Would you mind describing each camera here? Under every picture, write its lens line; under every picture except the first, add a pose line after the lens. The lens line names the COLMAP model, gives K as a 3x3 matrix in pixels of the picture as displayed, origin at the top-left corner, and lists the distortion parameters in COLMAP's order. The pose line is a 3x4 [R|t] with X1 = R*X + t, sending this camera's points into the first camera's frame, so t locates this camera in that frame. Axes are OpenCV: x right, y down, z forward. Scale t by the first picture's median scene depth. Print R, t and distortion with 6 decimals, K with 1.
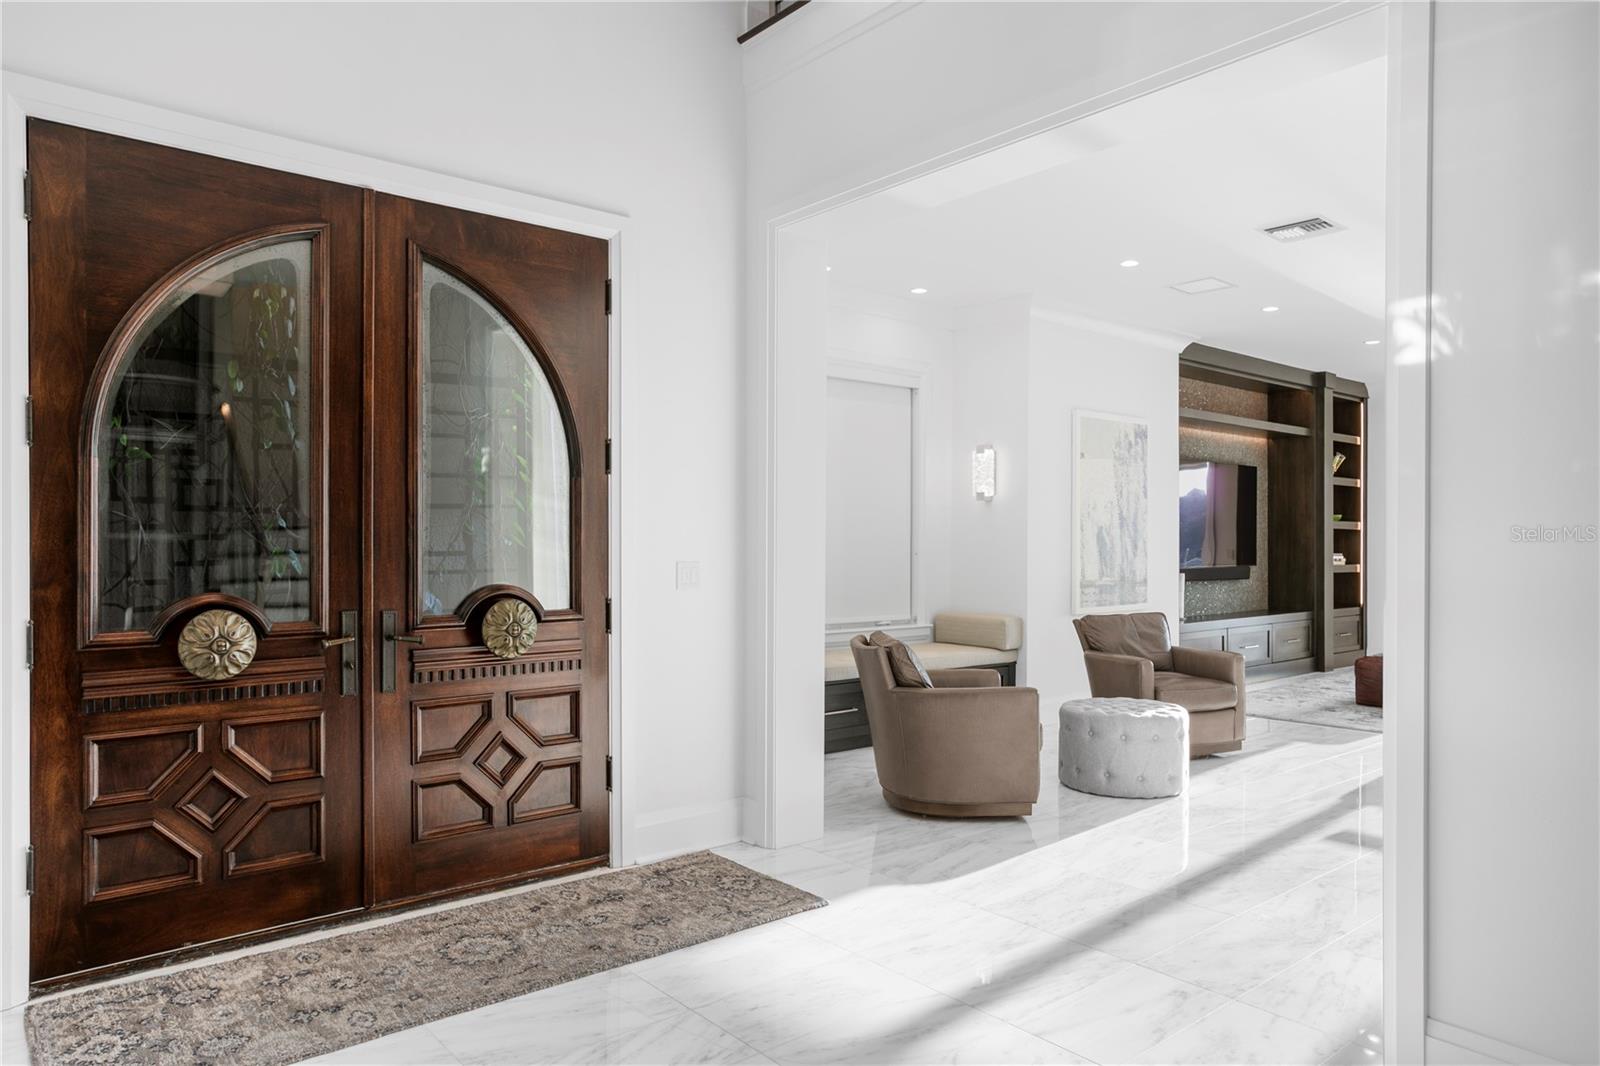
lens RADIAL K [[973.8, 0, 801.6], [0, 973.8, 537.2], [0, 0, 1]] dist [-0.000647, 0.000573]
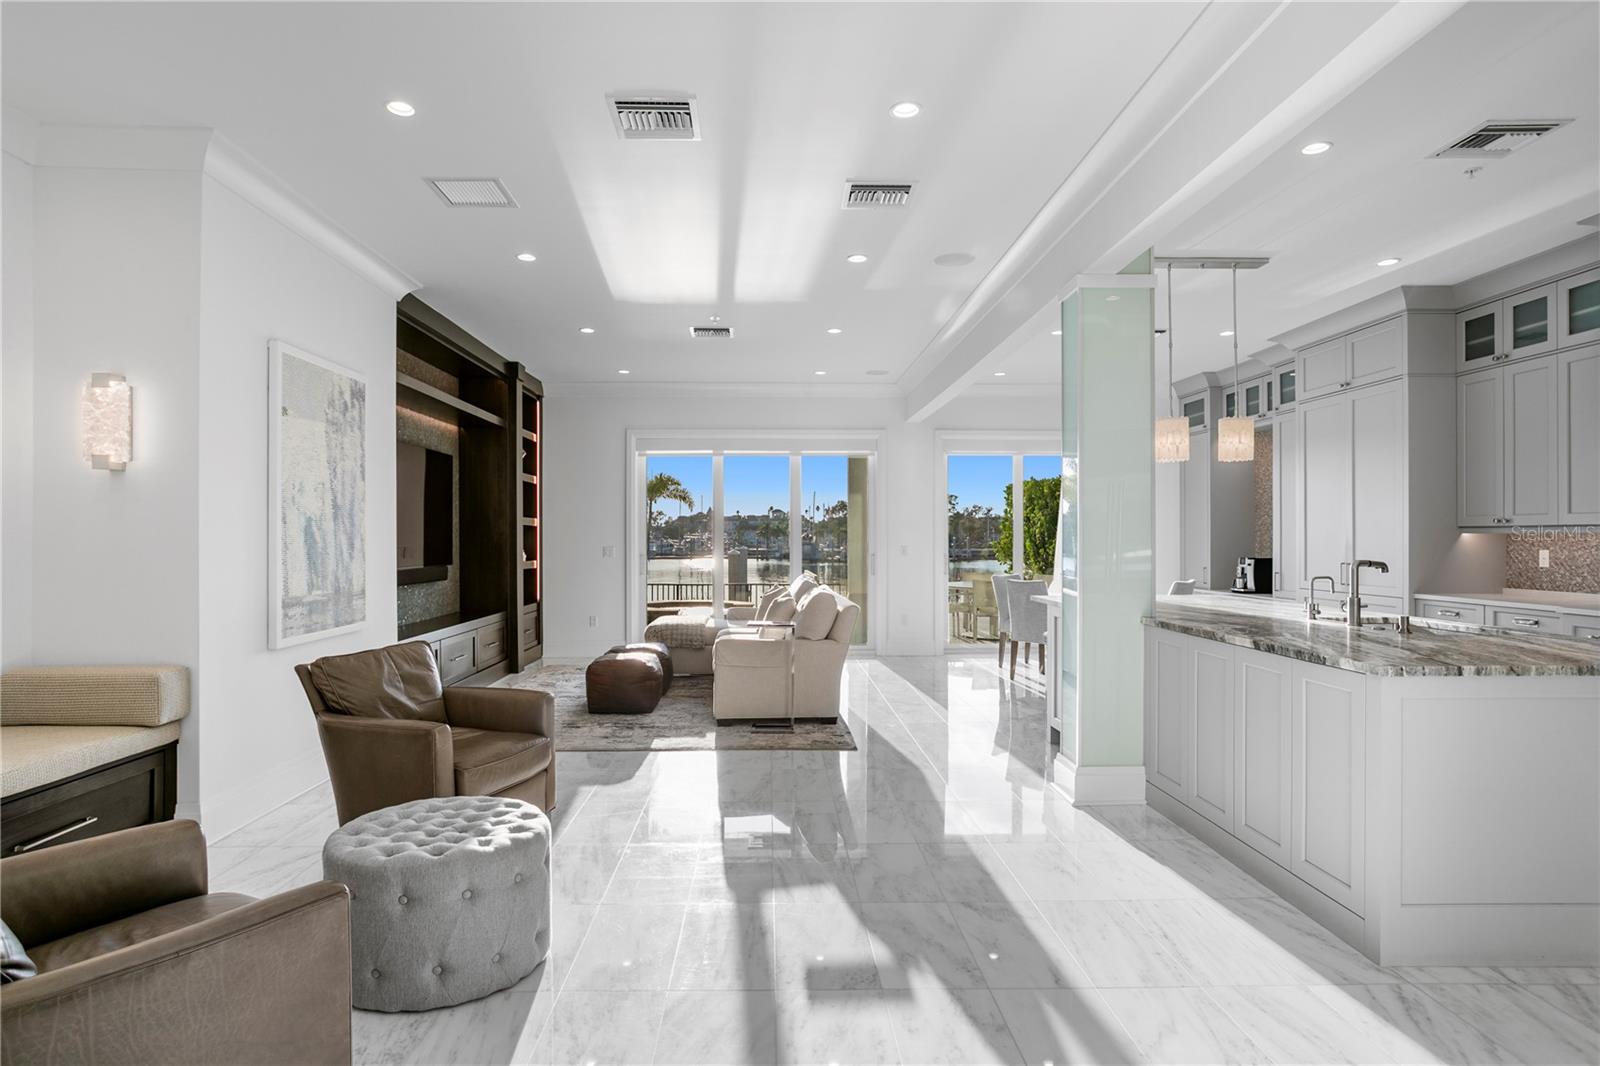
lens RADIAL K [[860.4, 0, 753.8], [0, 860.4, 535.4], [0, 0, 1]] dist [-0.022862, 0.010586]
pose [[0.634359, 0.000120, 0.773039, 0.031991], [-0.002201, 0.999996, 0.001651, 0.000125], [-0.773036, -0.002749, 0.634357, 0.315221]]
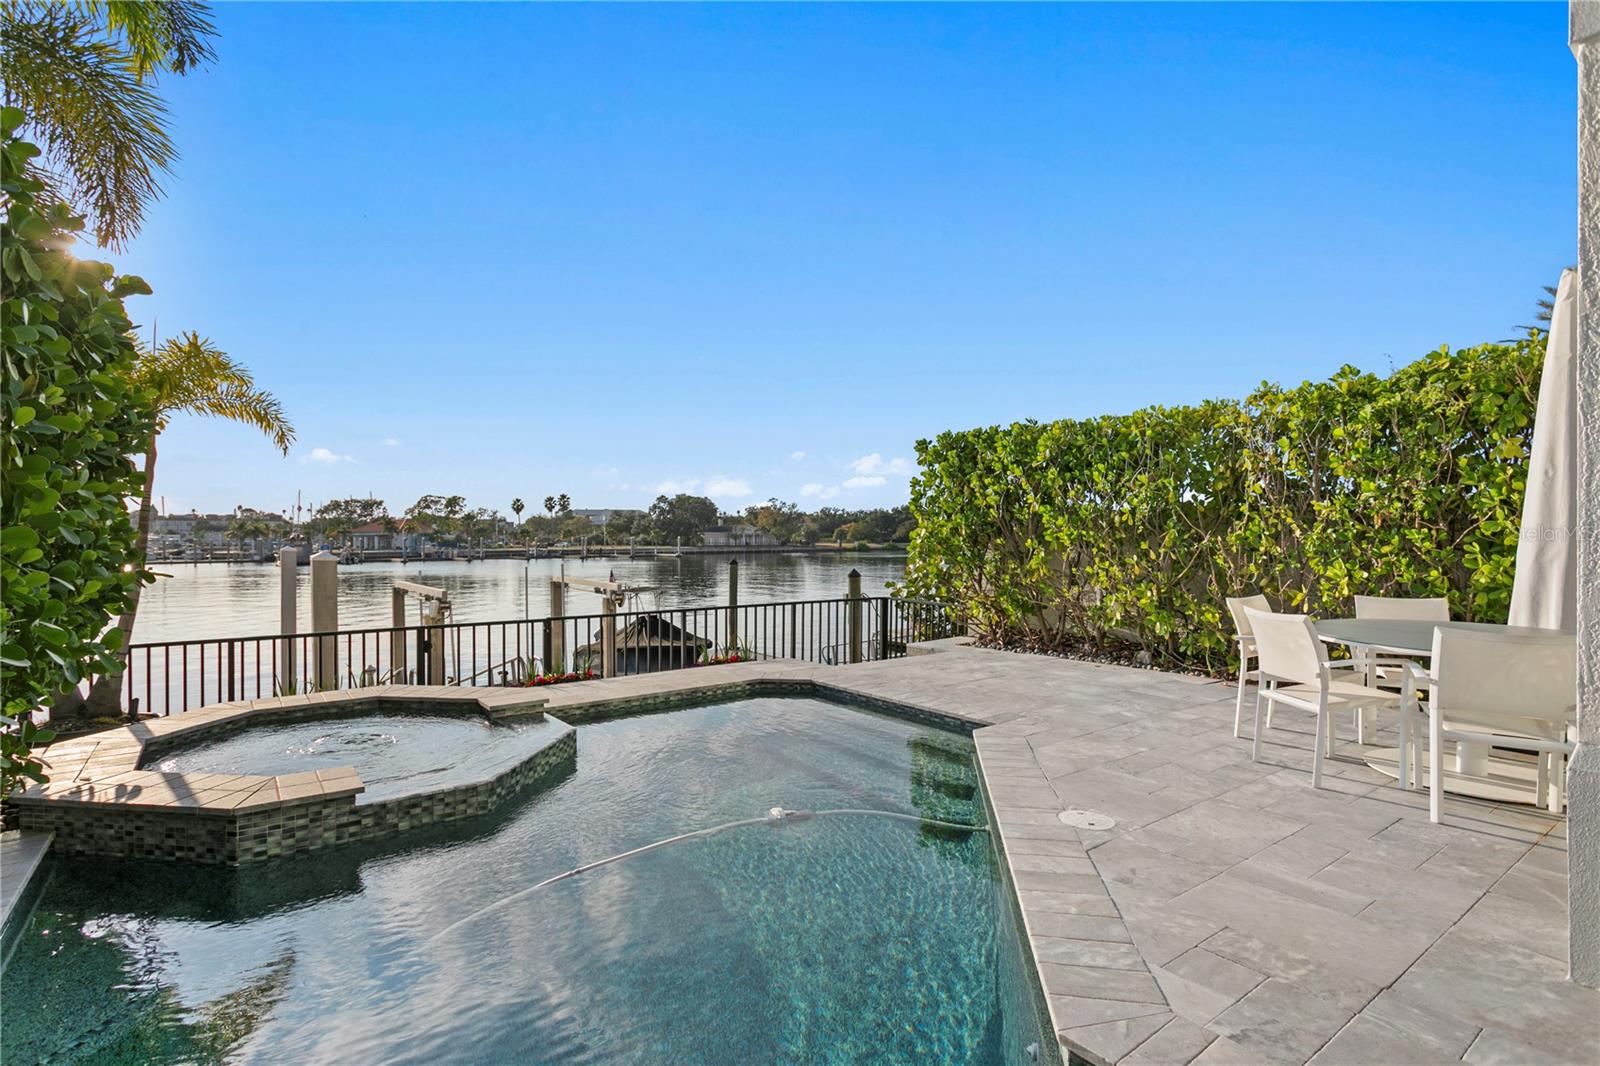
lens RADIAL K [[774.6, 0, 802.0], [0, 774.6, 535.0], [0, 0, 1]] dist [0.000474, 0.000066]
pose [[0.043364, 0.000697, 0.999059, 0.864195], [-0.000542, 1.000000, -0.000674, 0.023295], [-0.999059, -0.000513, 0.043364, 1.266892]]
